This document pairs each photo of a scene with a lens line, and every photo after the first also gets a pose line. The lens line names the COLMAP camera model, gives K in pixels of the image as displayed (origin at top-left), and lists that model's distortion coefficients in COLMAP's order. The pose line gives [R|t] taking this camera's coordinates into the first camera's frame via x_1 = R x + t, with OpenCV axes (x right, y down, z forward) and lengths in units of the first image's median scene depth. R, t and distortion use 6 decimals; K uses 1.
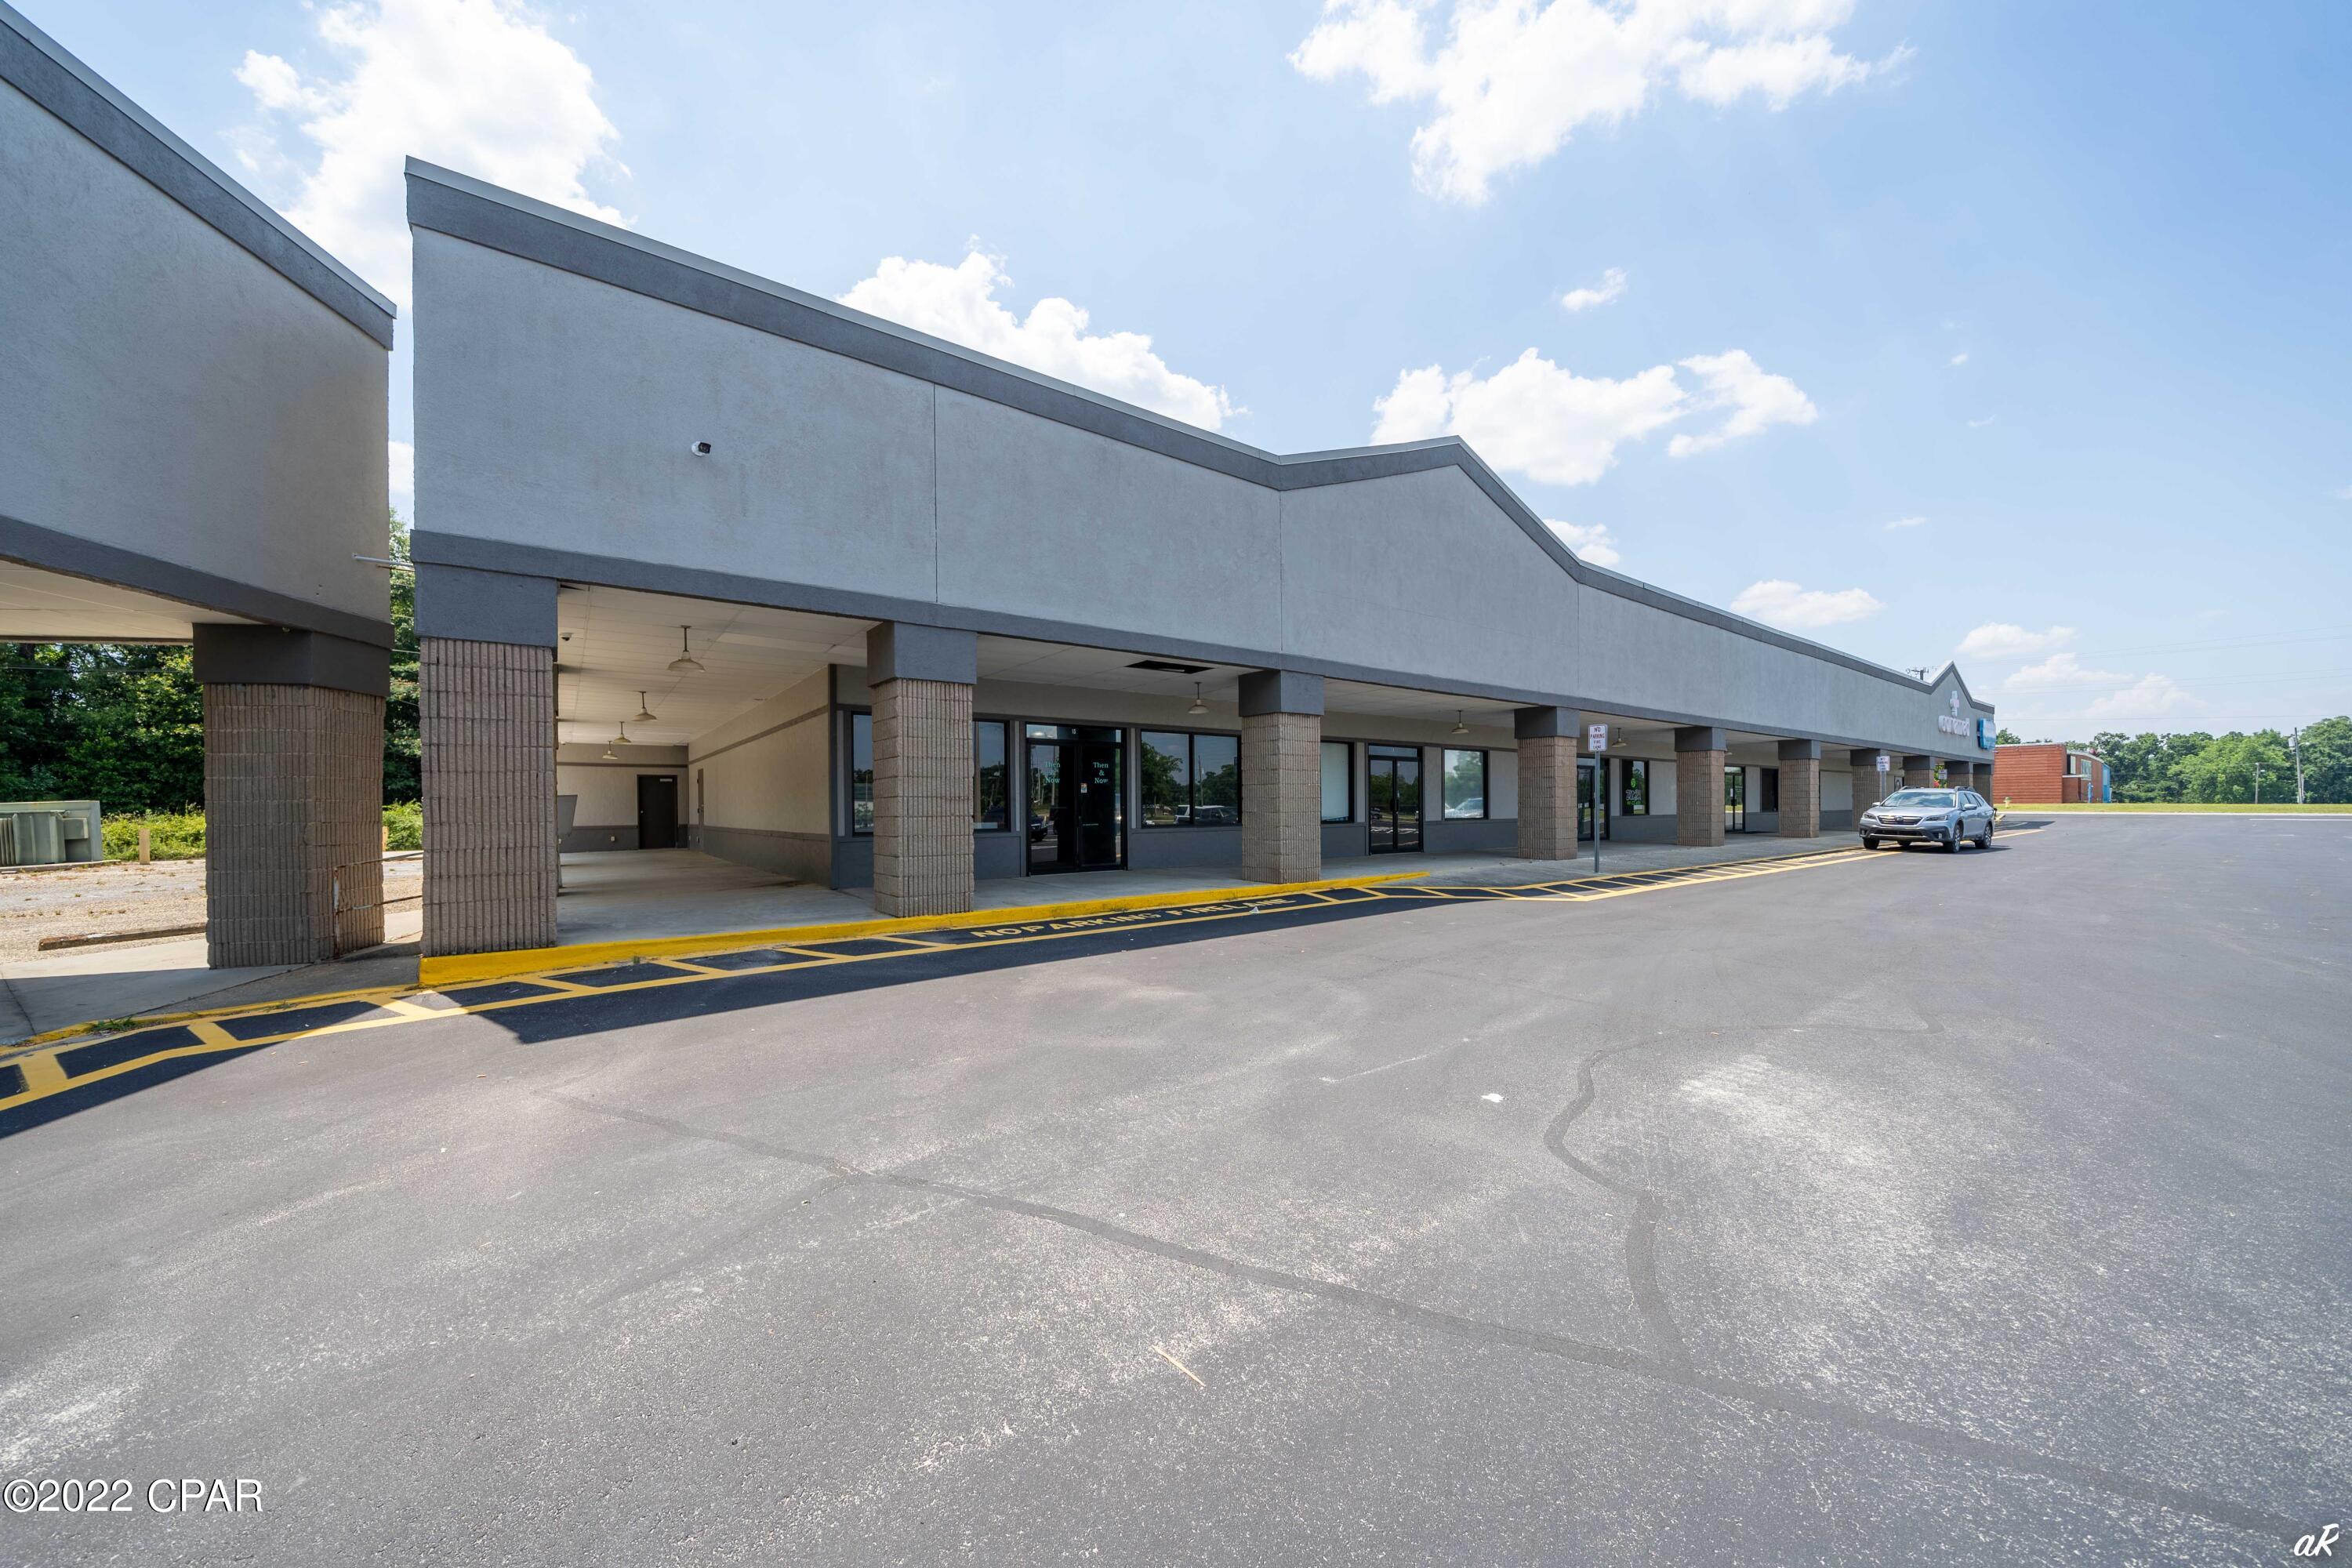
lens RADIAL K [[832.4, 0, 1169.1], [0, 832.4, 786.6], [0, 0, 1]] dist [-0.002796, -0.000290]
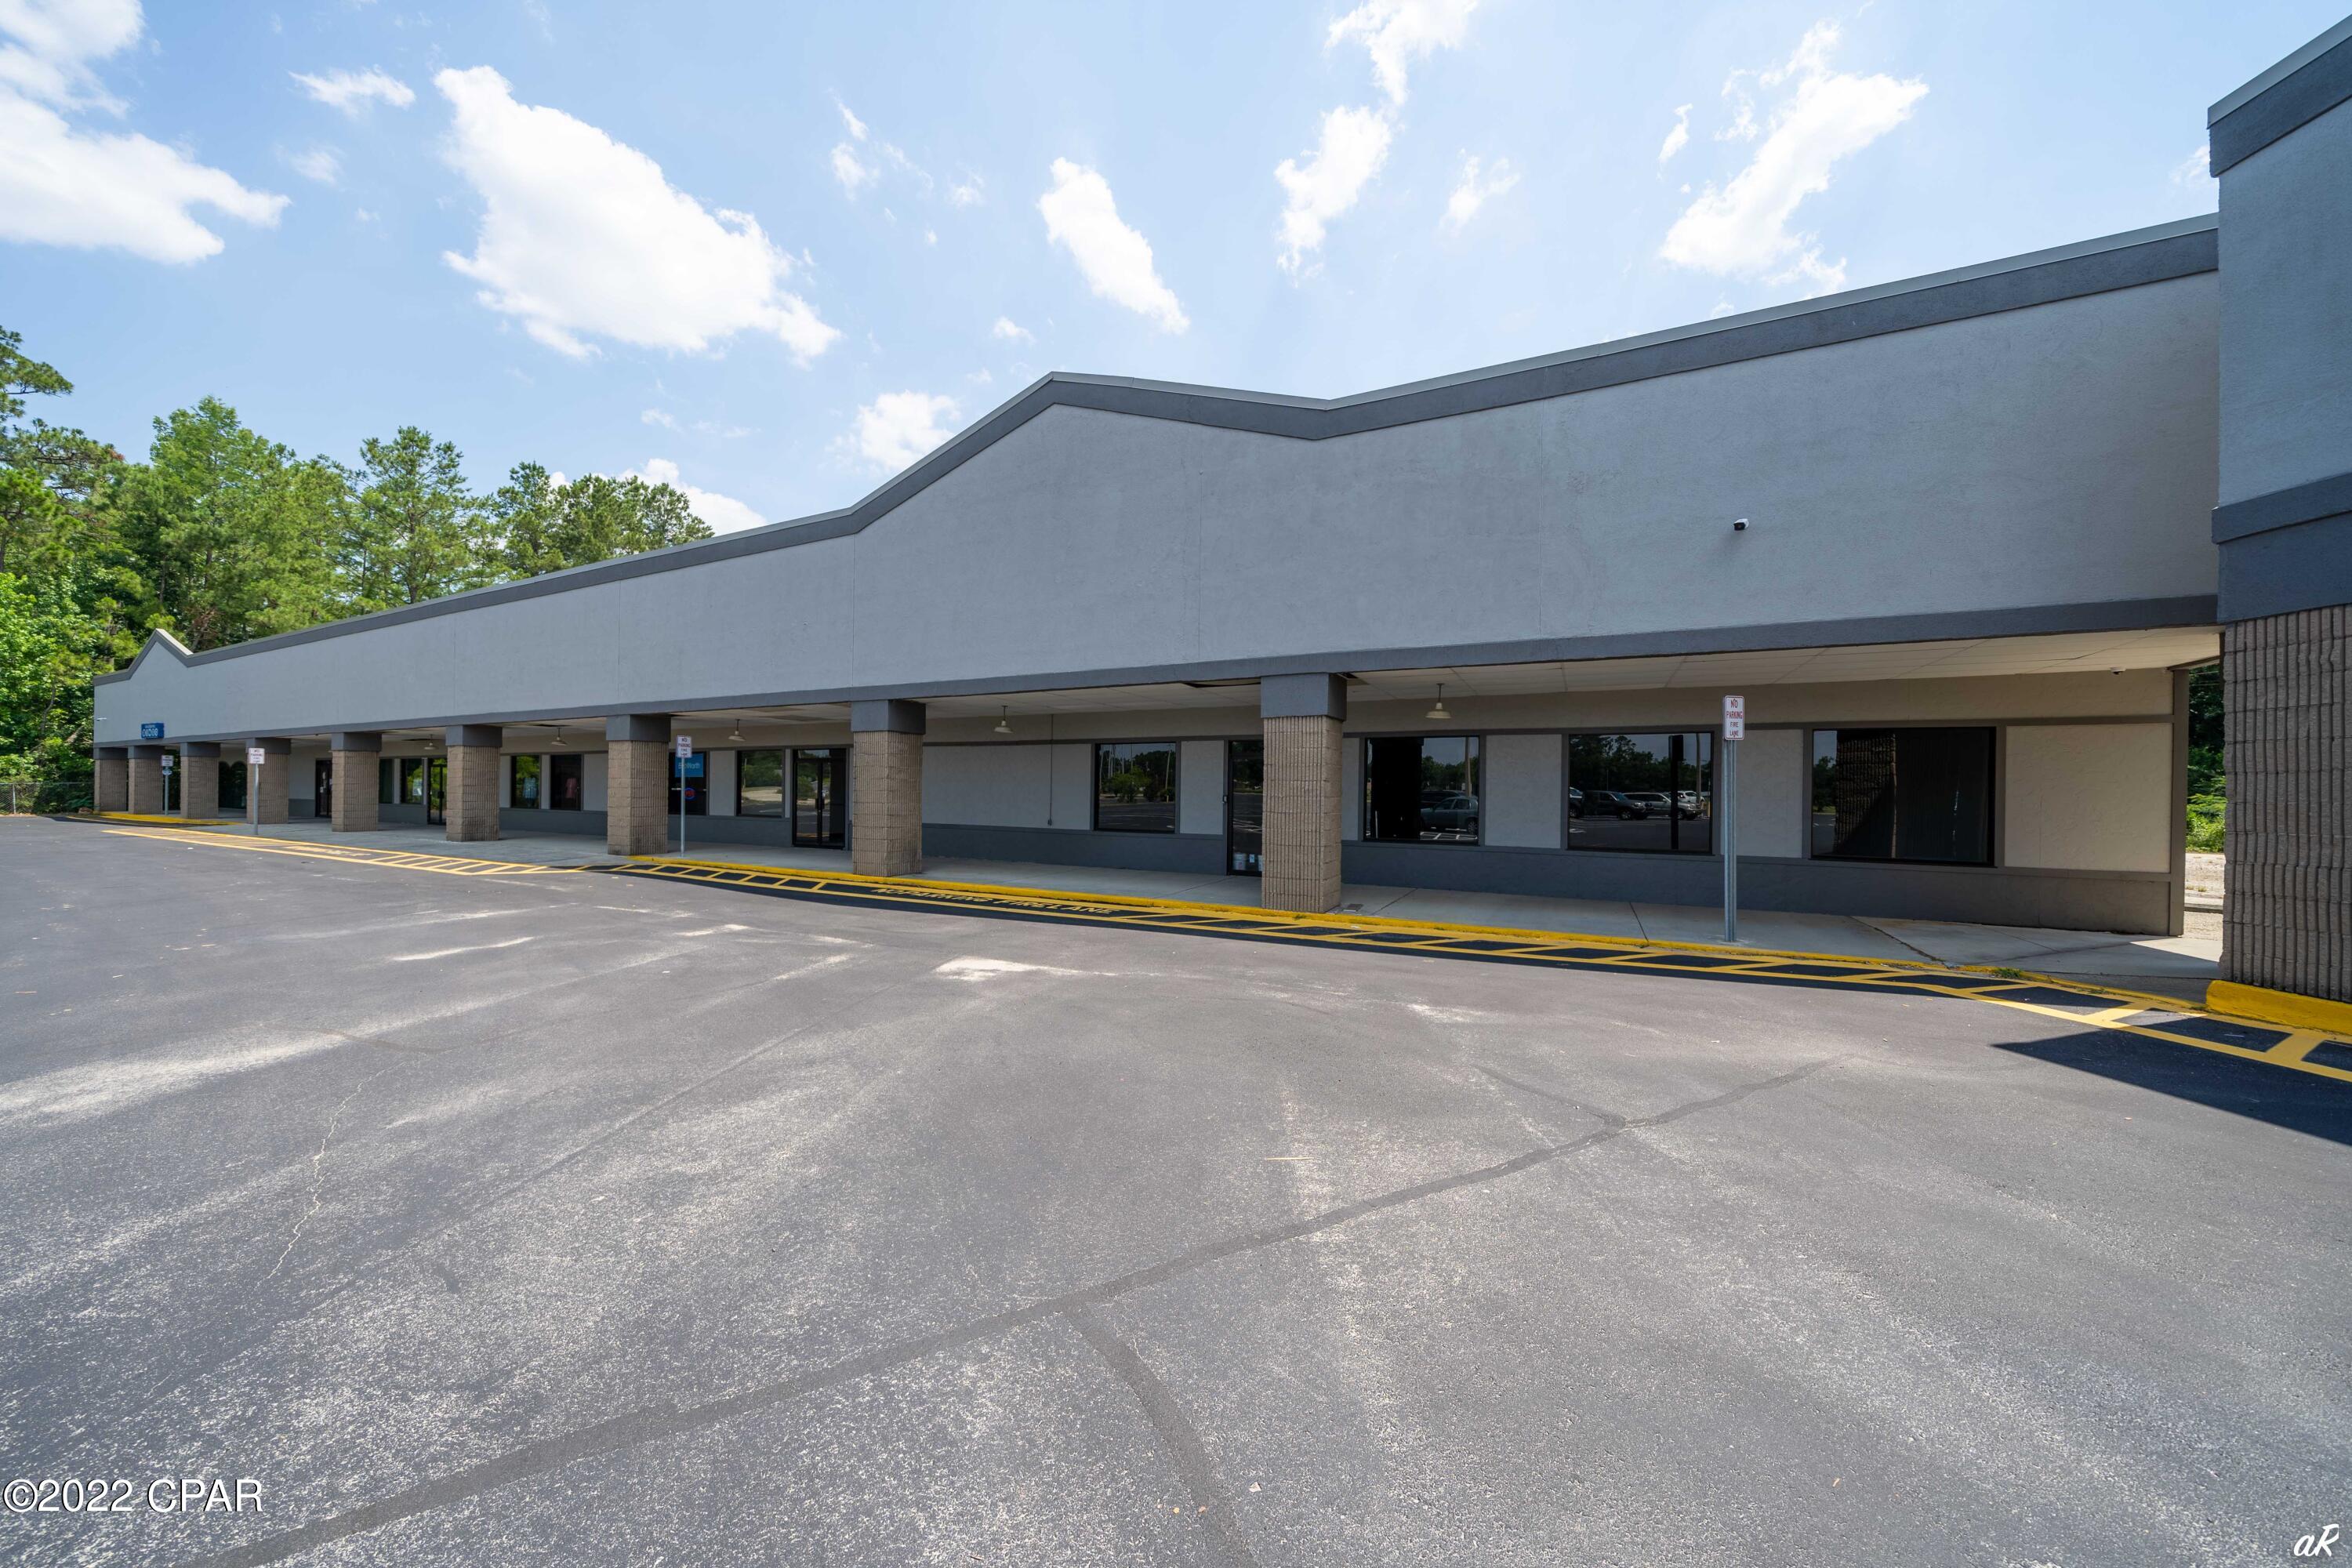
lens RADIAL K [[832.4, 0, 1169.1], [0, 832.4, 786.6], [0, 0, 1]] dist [-0.002796, -0.000290]
pose [[-0.608581, -0.006088, -0.793468, 0.956410], [0.012460, 0.999774, -0.017228, -0.005510], [0.793394, -0.020371, -0.608368, 1.198555]]
